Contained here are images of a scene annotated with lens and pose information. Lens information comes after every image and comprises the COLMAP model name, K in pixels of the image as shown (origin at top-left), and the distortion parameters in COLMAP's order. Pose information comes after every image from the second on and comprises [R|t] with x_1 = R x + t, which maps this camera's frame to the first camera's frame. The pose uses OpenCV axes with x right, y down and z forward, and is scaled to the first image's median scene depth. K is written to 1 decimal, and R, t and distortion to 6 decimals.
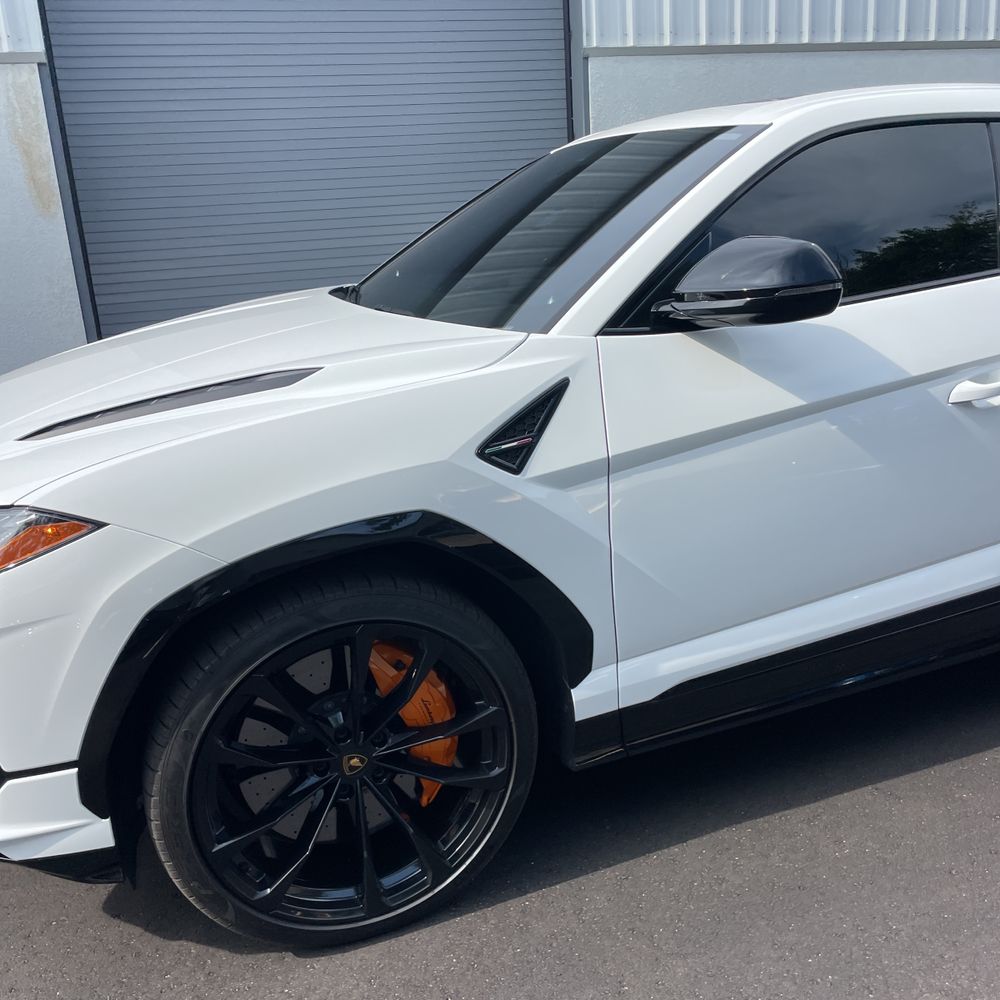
lens RADIAL K [[1004.5, 0, 500.0], [0, 1004.5, 500.0], [0, 0, 1]] dist [0.098890, -0.134534]
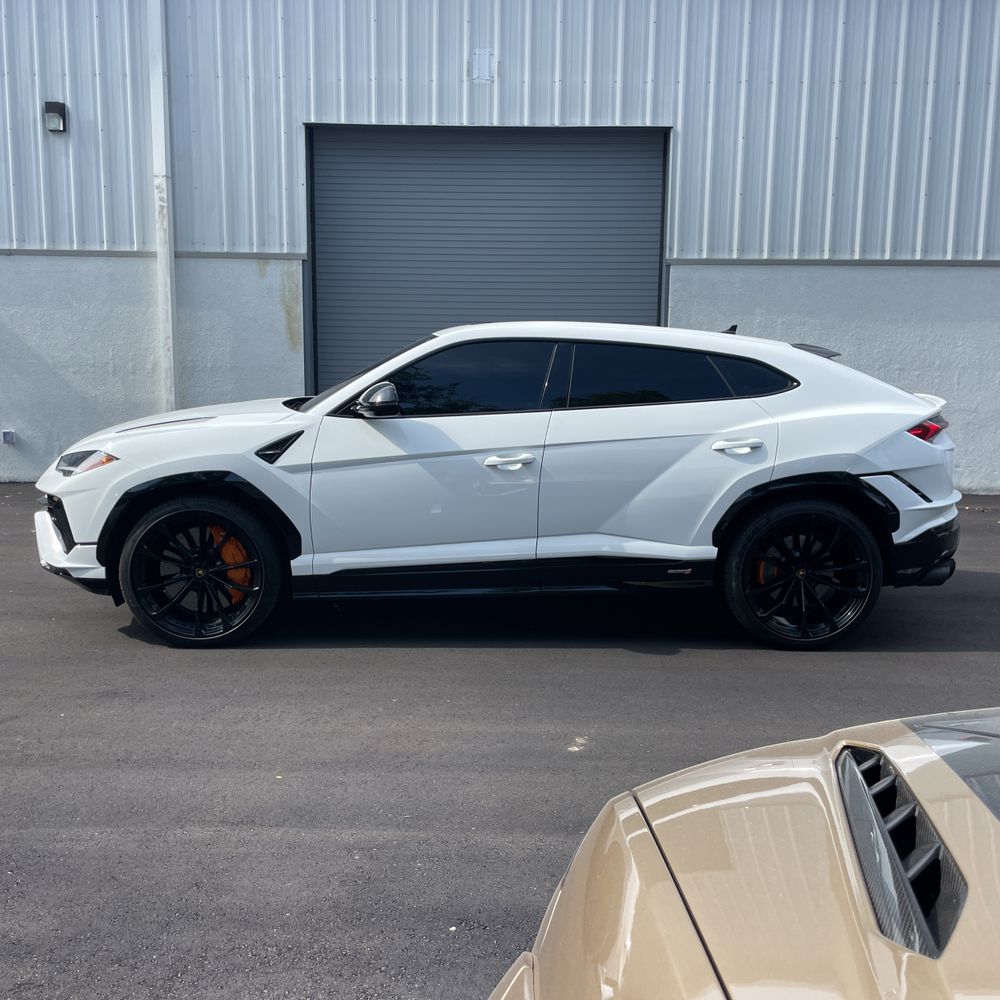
lens RADIAL K [[1004.5, 0, 500.0], [0, 1004.5, 500.0], [0, 0, 1]] dist [0.098890, -0.134534]
pose [[0.935889, 0.117865, -0.331993, 1.241225], [-0.162305, 0.980659, -0.109382, 0.217747], [0.312680, 0.156254, 0.936918, -1.040064]]
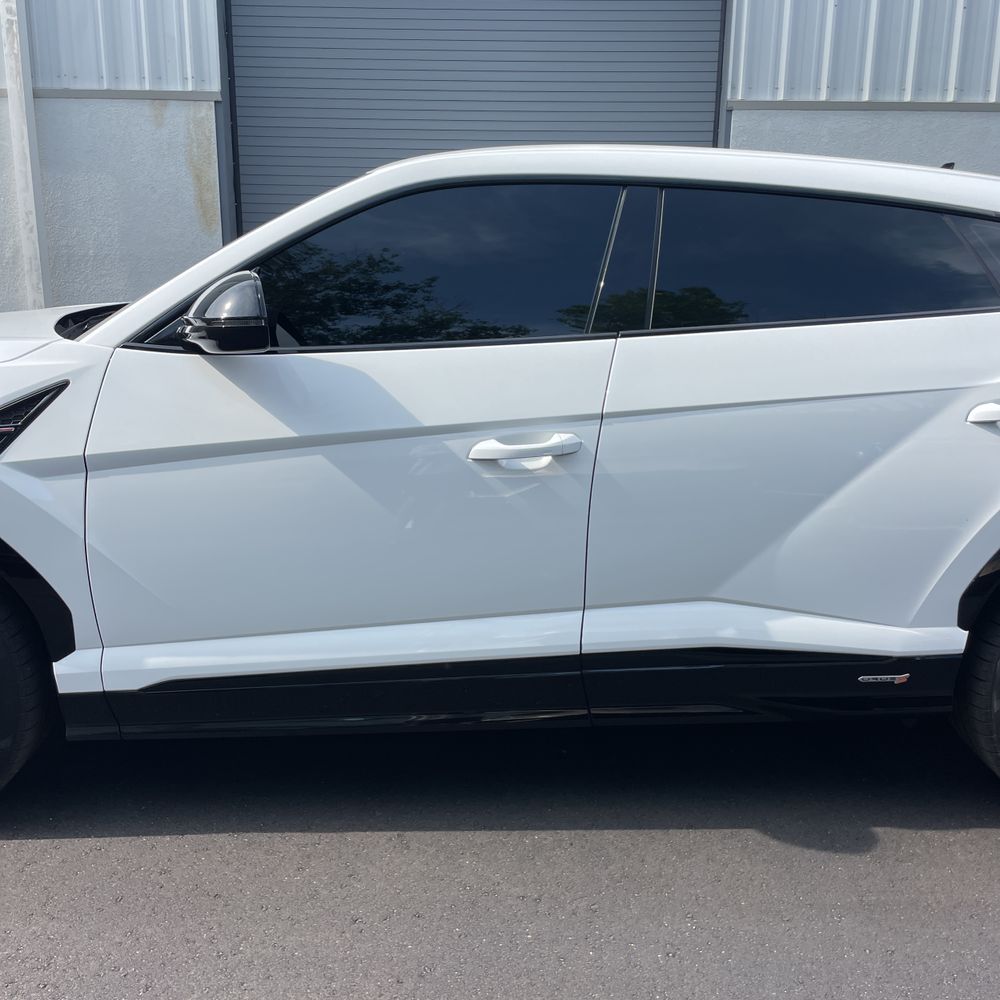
lens RADIAL K [[1004.5, 0, 500.0], [0, 1004.5, 500.0], [0, 0, 1]] dist [0.098890, -0.134534]
pose [[0.939508, 0.148555, -0.308636, 0.805369], [-0.160798, 0.986881, -0.014466, -0.046887], [0.302438, 0.063219, 0.951070, 0.076425]]
